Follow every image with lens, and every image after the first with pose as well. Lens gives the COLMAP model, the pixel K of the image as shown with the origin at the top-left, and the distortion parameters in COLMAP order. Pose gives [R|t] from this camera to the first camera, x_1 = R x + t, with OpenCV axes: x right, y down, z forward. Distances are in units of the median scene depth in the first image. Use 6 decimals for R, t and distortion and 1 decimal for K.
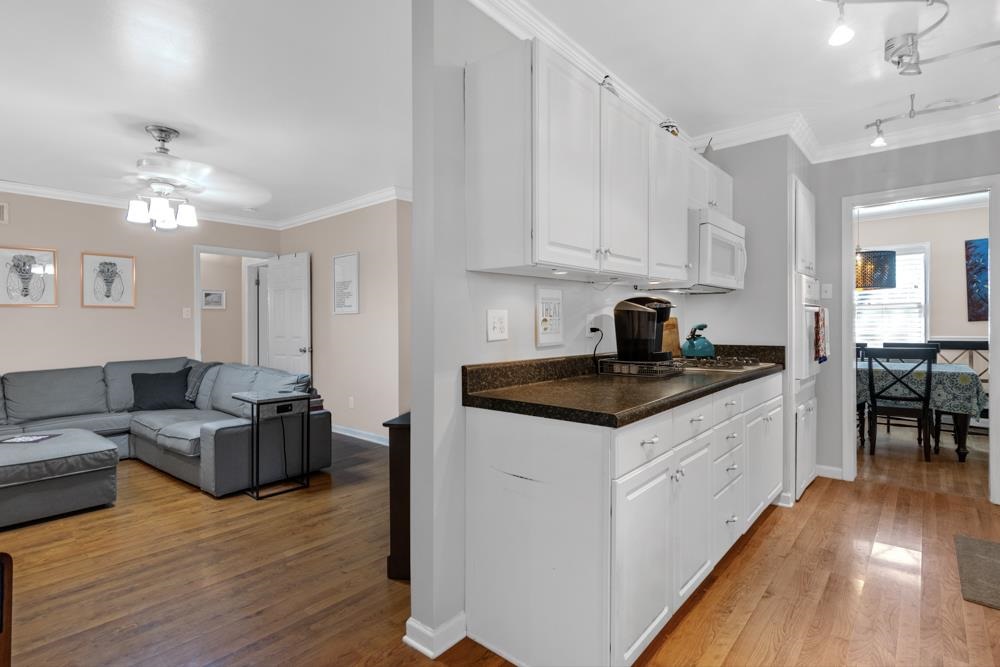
lens RADIAL K [[500.3, 0, 494.9], [0, 500.3, 324.0], [0, 0, 1]] dist [-0.002982, 0.000028]
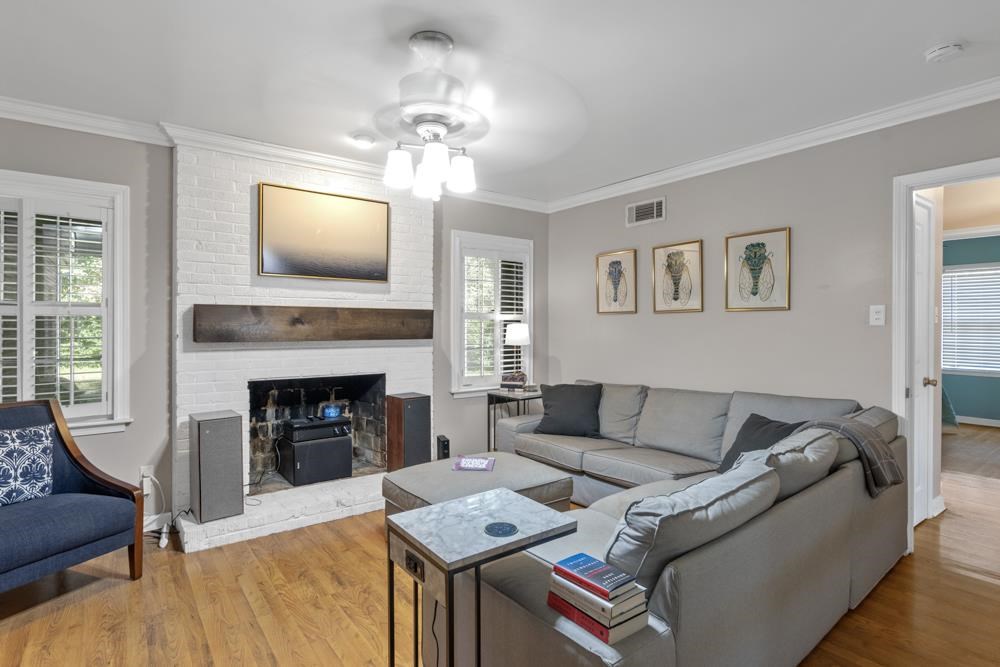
lens RADIAL K [[500.3, 0, 494.9], [0, 500.3, 324.0], [0, 0, 1]] dist [-0.002982, 0.000028]
pose [[-0.209245, 0.002296, -0.977861, -0.038348], [-0.000174, 0.999997, 0.002385, -0.016321], [0.977863, 0.000669, -0.209244, 0.819693]]
